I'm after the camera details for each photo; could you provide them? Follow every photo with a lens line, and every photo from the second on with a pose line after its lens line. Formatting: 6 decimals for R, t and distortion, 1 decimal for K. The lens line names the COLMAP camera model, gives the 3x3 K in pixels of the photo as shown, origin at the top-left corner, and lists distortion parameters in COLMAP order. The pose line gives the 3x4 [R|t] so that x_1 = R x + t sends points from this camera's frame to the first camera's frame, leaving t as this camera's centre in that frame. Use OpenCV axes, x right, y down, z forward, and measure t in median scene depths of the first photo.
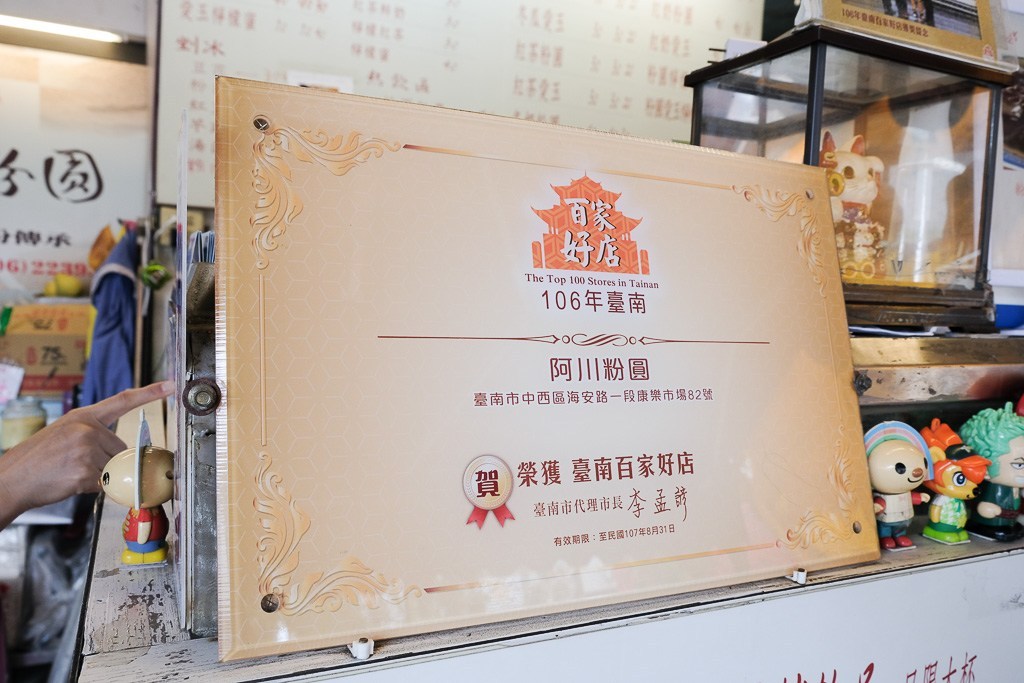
lens RADIAL K [[793.1, 0, 511.7], [0, 793.1, 345.0], [0, 0, 1]] dist [-0.011874, 0.002375]
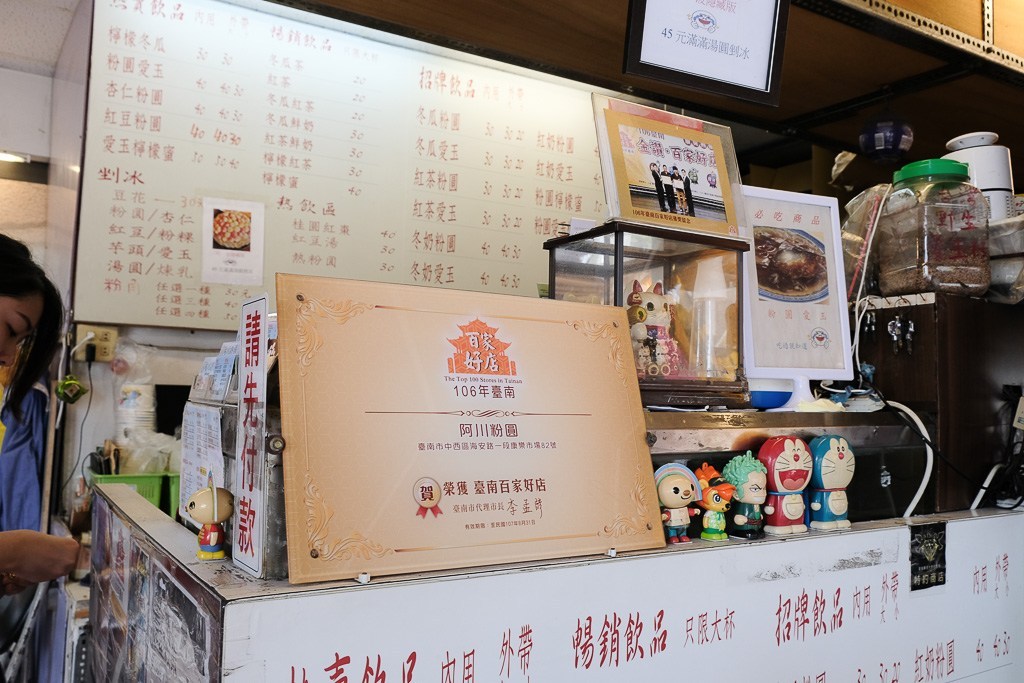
lens RADIAL K [[856.9, 0, 522.0], [0, 856.9, 346.0], [0, 0, 1]] dist [-0.040091, 0.022474]
pose [[0.990717, -0.017662, 0.134791, -0.047476], [0.035086, 0.991152, -0.128007, 0.065761], [-0.131338, 0.131548, 0.982571, -0.635166]]
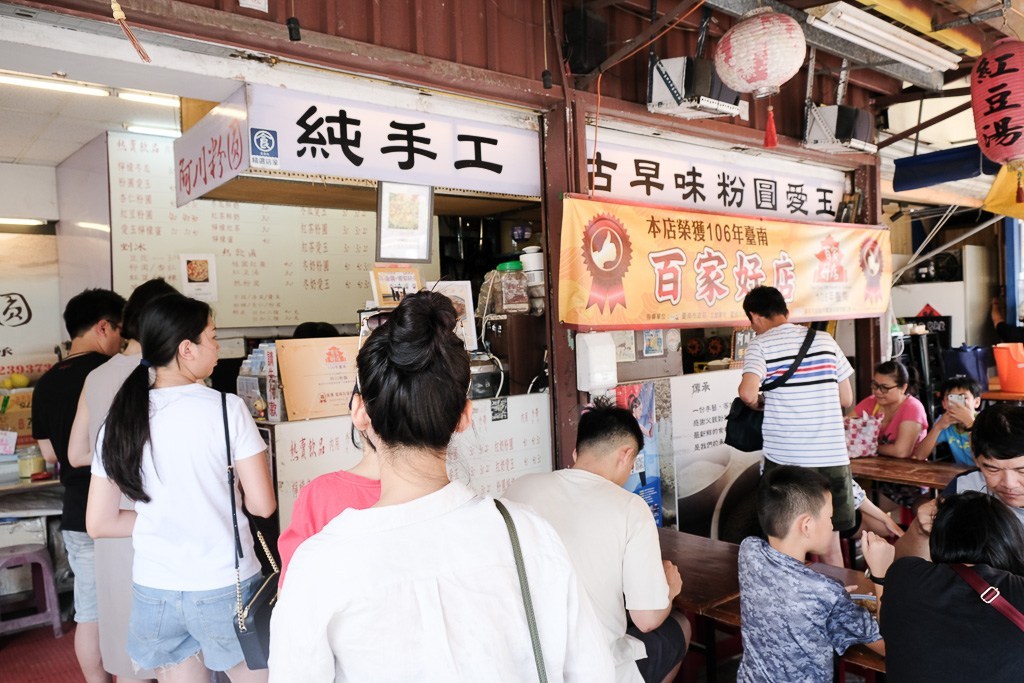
lens RADIAL K [[793.1, 0, 510.6], [0, 793.1, 339.6], [0, 0, 1]] dist [-0.011874, 0.002375]
pose [[0.961143, -0.093144, 0.259863, -0.125799], [0.109130, 0.992880, -0.047752, 0.123845], [-0.253565, 0.074255, 0.964464, -3.786248]]
